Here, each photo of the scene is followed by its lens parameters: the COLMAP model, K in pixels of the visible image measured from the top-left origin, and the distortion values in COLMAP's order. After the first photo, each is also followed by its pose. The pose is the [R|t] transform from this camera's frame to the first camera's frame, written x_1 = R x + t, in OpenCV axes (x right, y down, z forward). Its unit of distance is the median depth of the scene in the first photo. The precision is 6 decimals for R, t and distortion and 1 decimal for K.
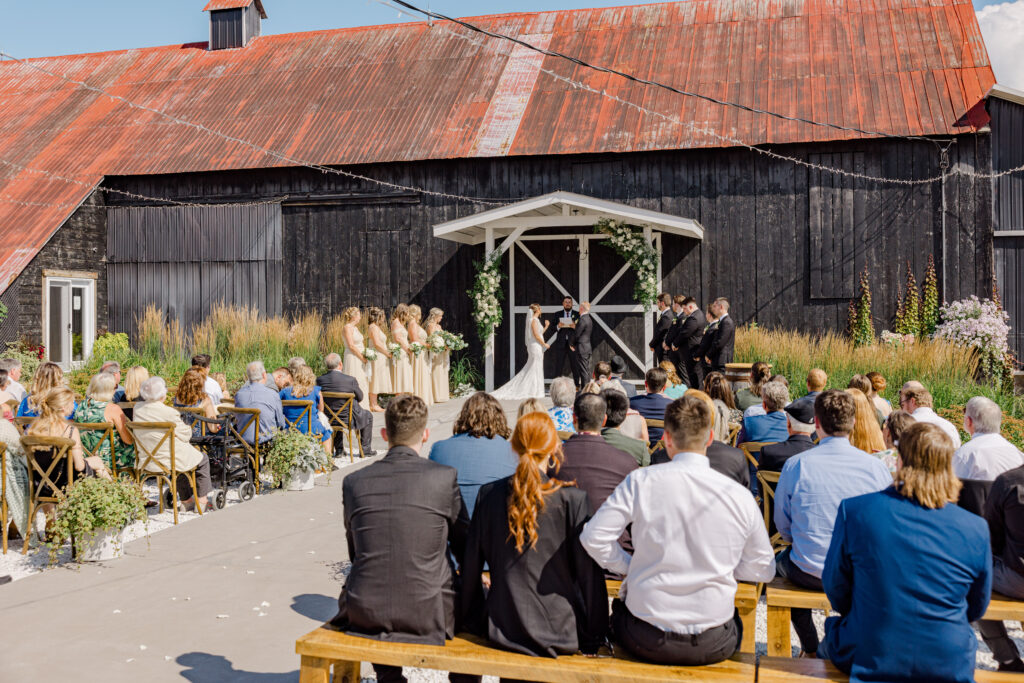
lens RADIAL K [[1068.2, 0, 500.3], [0, 1068.2, 324.5], [0, 0, 1]] dist [-0.001508, 0.026138]
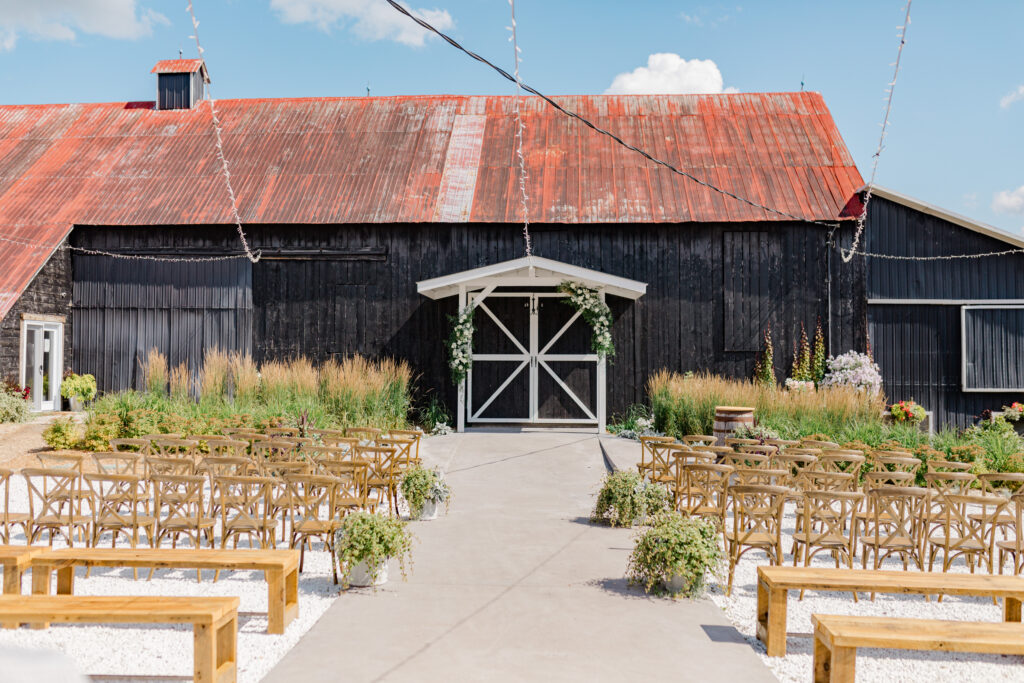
lens RADIAL K [[961.2, 0, 508.7], [0, 961.2, 343.2], [0, 0, 1]] dist [0.000920, 0.002558]
pose [[0.979300, 0.014546, 0.201892, -0.148578], [-0.009762, 0.999648, -0.024673, -0.003829], [-0.202180, 0.022191, 0.979097, -0.009342]]
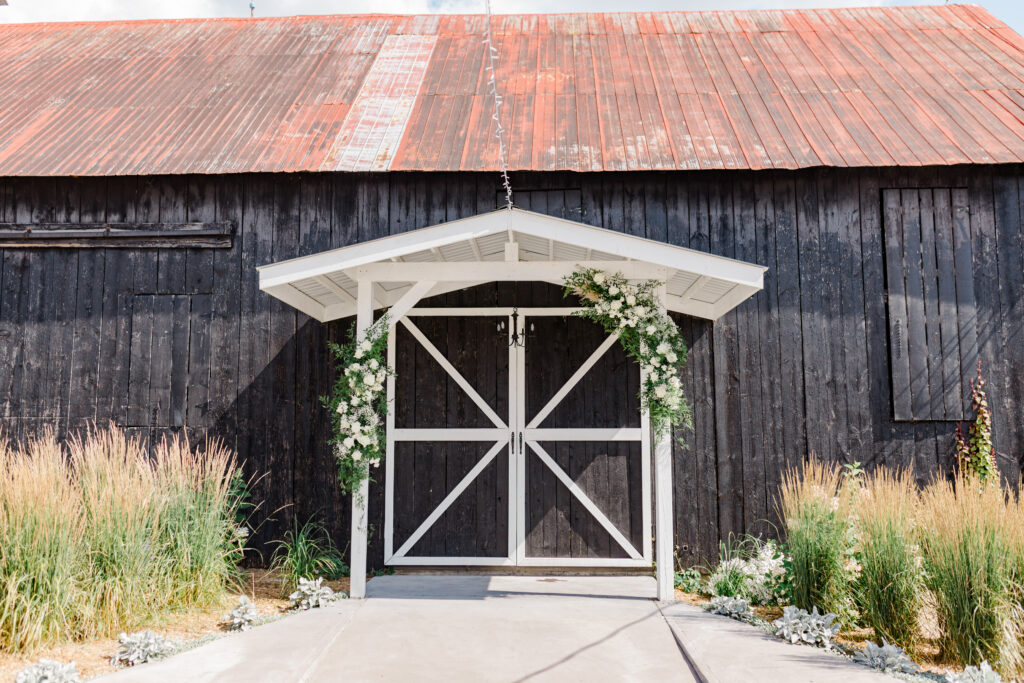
lens RADIAL K [[961.2, 0, 508.7], [0, 961.2, 343.2], [0, 0, 1]] dist [0.000920, 0.002558]
pose [[0.976539, 0.030094, 0.213228, -0.037175], [-0.006225, 0.993718, -0.111740, -0.005029], [-0.215251, 0.107791, 0.970592, 0.457601]]
